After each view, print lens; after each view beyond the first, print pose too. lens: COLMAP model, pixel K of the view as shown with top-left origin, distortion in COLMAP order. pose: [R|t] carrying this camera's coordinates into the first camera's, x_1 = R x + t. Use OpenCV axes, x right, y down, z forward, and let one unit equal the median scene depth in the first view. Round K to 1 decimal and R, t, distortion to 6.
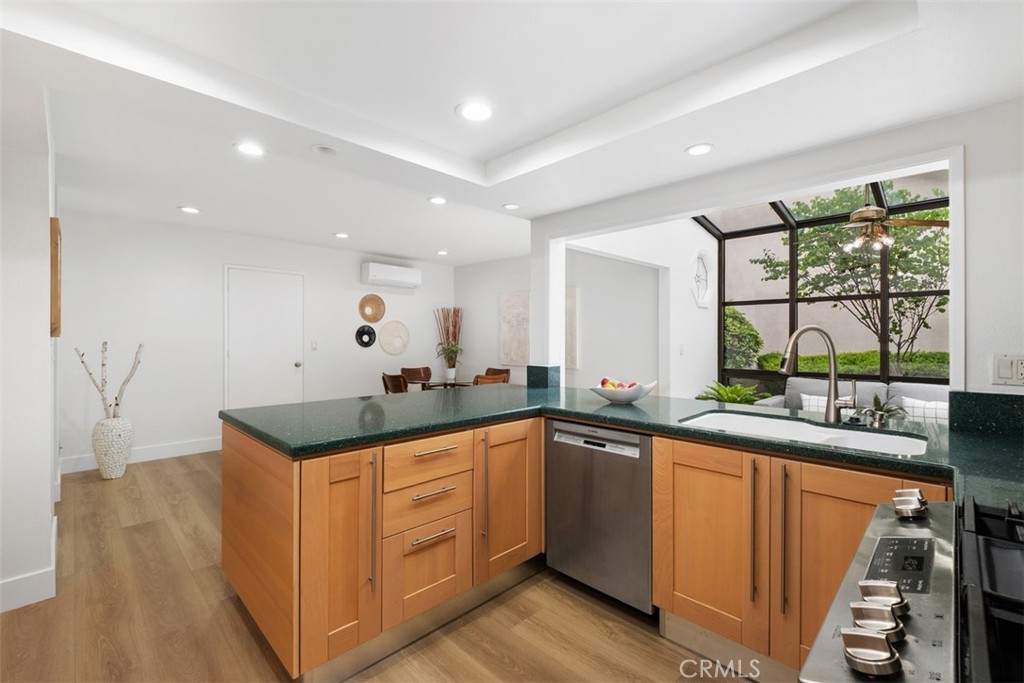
lens RADIAL K [[438.8, 0, 508.8], [0, 438.8, 331.0], [0, 0, 1]] dist [-0.001689, -0.004908]
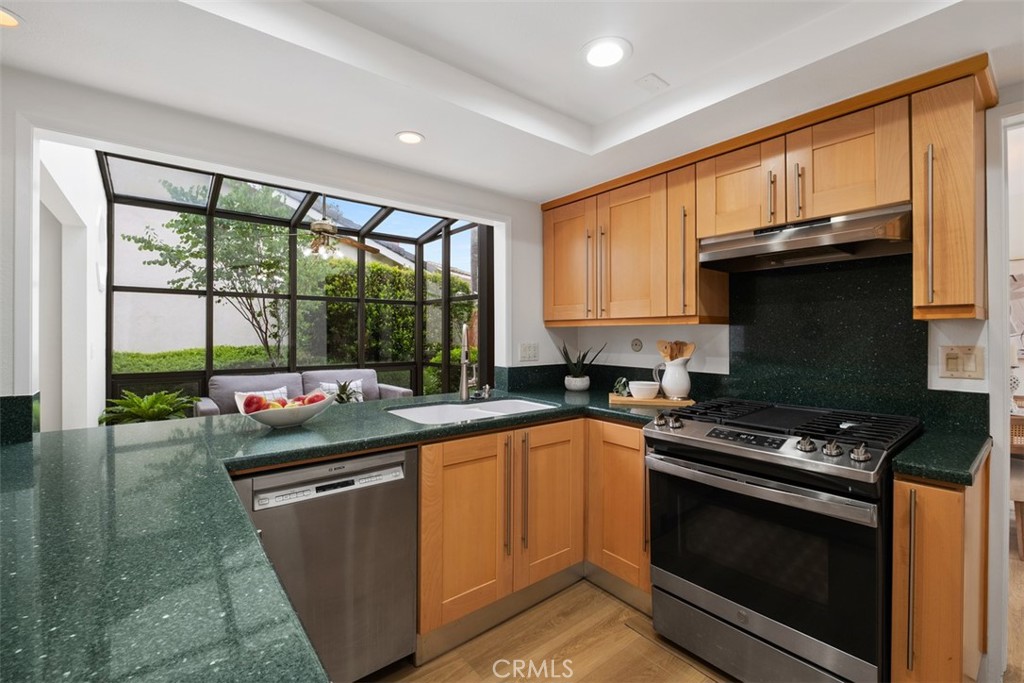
lens RADIAL K [[438.8, 0, 503.5], [0, 438.8, 336.6], [0, 0, 1]] dist [-0.001689, -0.004908]
pose [[0.119619, -0.006653, 0.992798, -0.195986], [-0.018098, 0.999797, 0.008880, 0.003245], [-0.992655, -0.019030, 0.119474, 0.274315]]
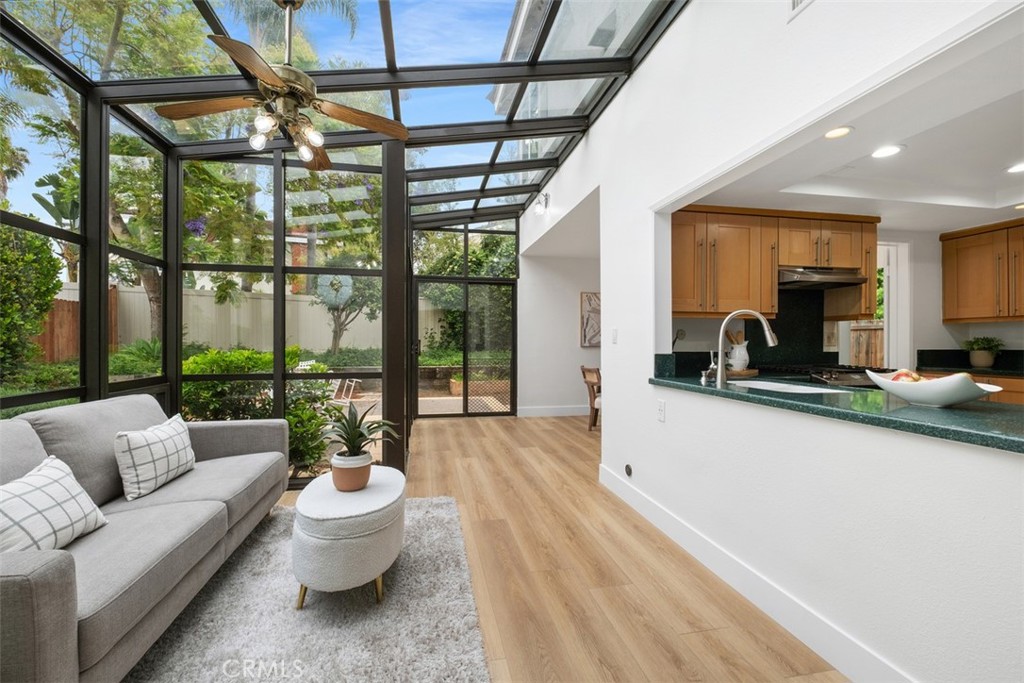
lens RADIAL K [[438.8, 0, 503.8], [0, 438.8, 343.6], [0, 0, 1]] dist [-0.001689, -0.004908]
pose [[-0.824115, -0.008036, 0.566366, 0.207479], [-0.013838, 0.999887, -0.005949, 0.039304], [-0.566254, -0.012740, -0.824132, 0.925312]]
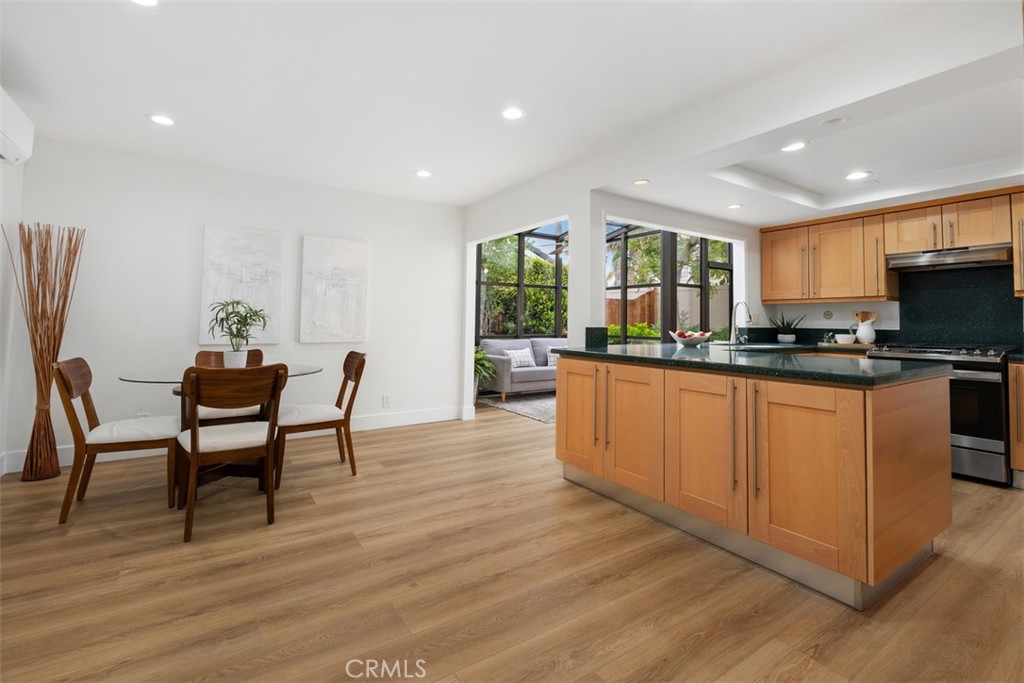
lens RADIAL K [[438.8, 0, 505.4], [0, 438.8, 308.7], [0, 0, 1]] dist [-0.001689, -0.004908]
pose [[0.223455, 0.028772, 0.974290, -0.651221], [-0.026539, 0.999373, -0.023426, 0.041135], [-0.974353, -0.020622, 0.224078, 0.616244]]
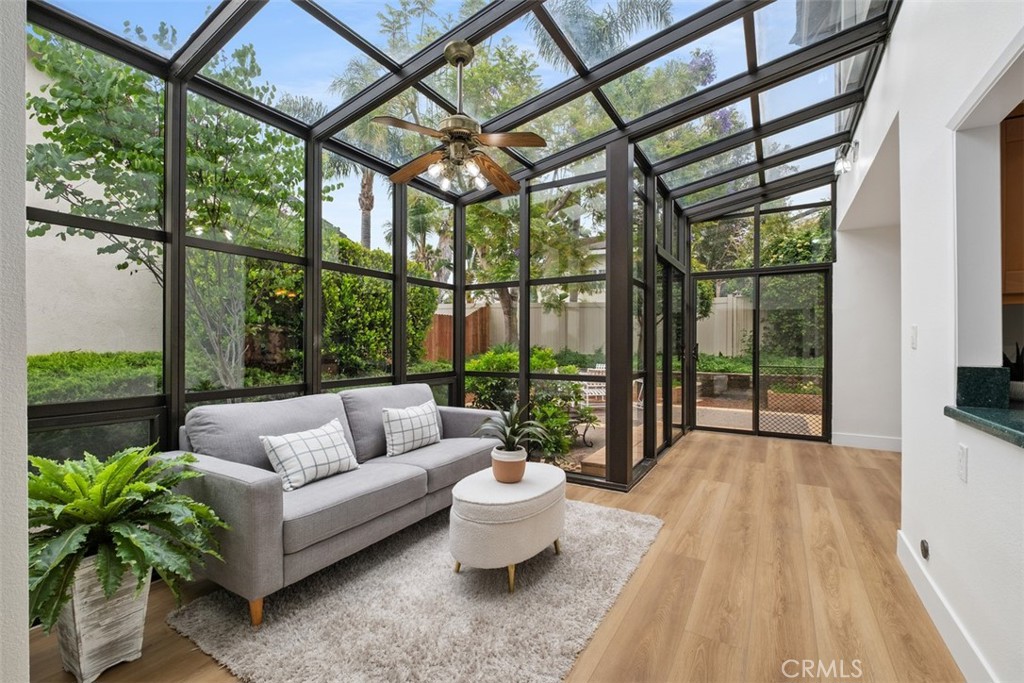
lens RADIAL K [[438.8, 0, 511.4], [0, 438.8, 349.2], [0, 0, 1]] dist [-0.001689, -0.004908]
pose [[-0.229121, -0.014612, 0.973288, 0.120758], [-0.017550, 0.999787, 0.010878, 0.035349], [-0.973240, -0.014589, -0.229329, 0.765061]]
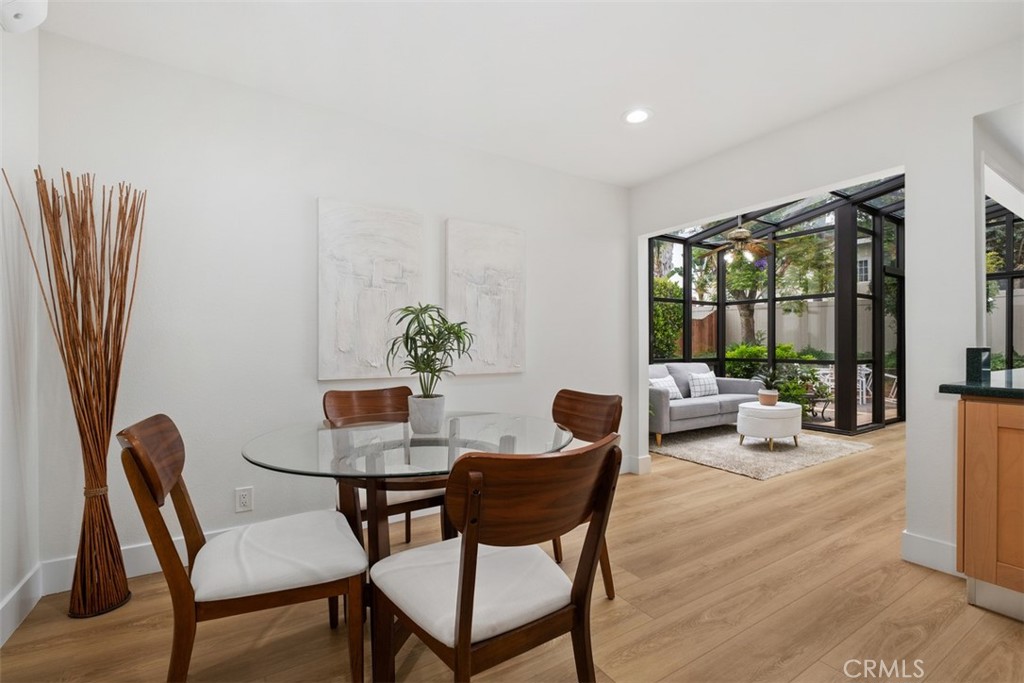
lens RADIAL K [[438.8, 0, 513.0], [0, 438.8, 345.8], [0, 0, 1]] dist [-0.001689, -0.004908]
pose [[0.241562, -0.002601, 0.970382, -0.460498], [-0.013908, 0.999884, 0.006142, 0.053727], [-0.970286, -0.014980, 0.241498, 0.960987]]
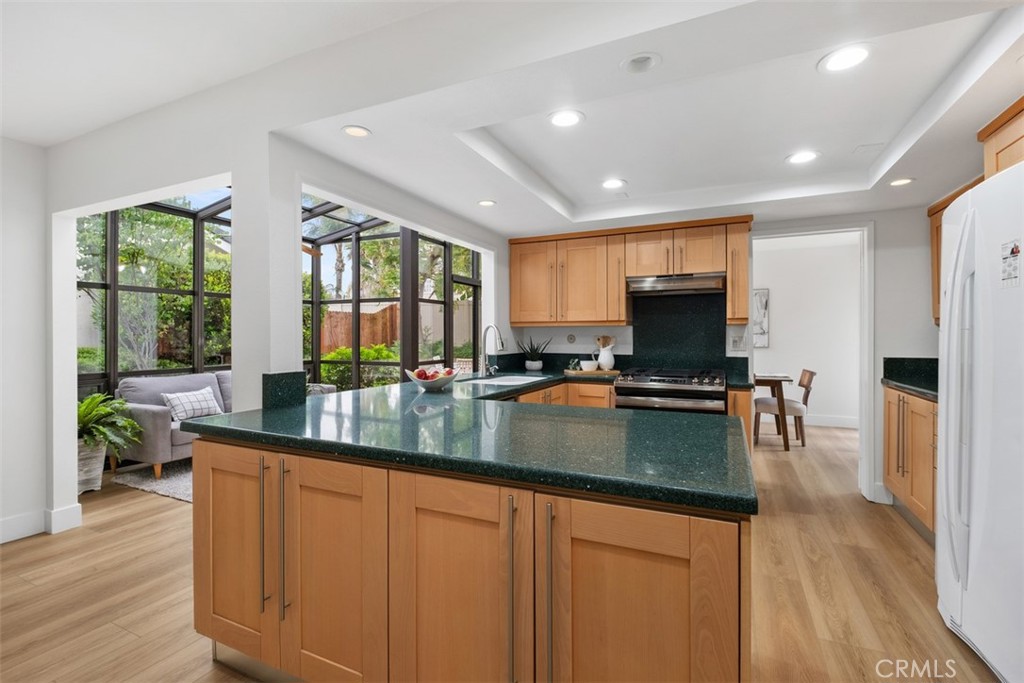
lens RADIAL K [[456.0, 0, 506.7], [0, 456.0, 342.2], [0, 0, 1]] dist [-0.009690, 0.001000]
pose [[-0.327499, -0.014643, 0.944738, -0.413258], [-0.017113, 0.999808, 0.009564, 0.015623], [-0.944696, -0.013035, -0.327687, 0.575605]]
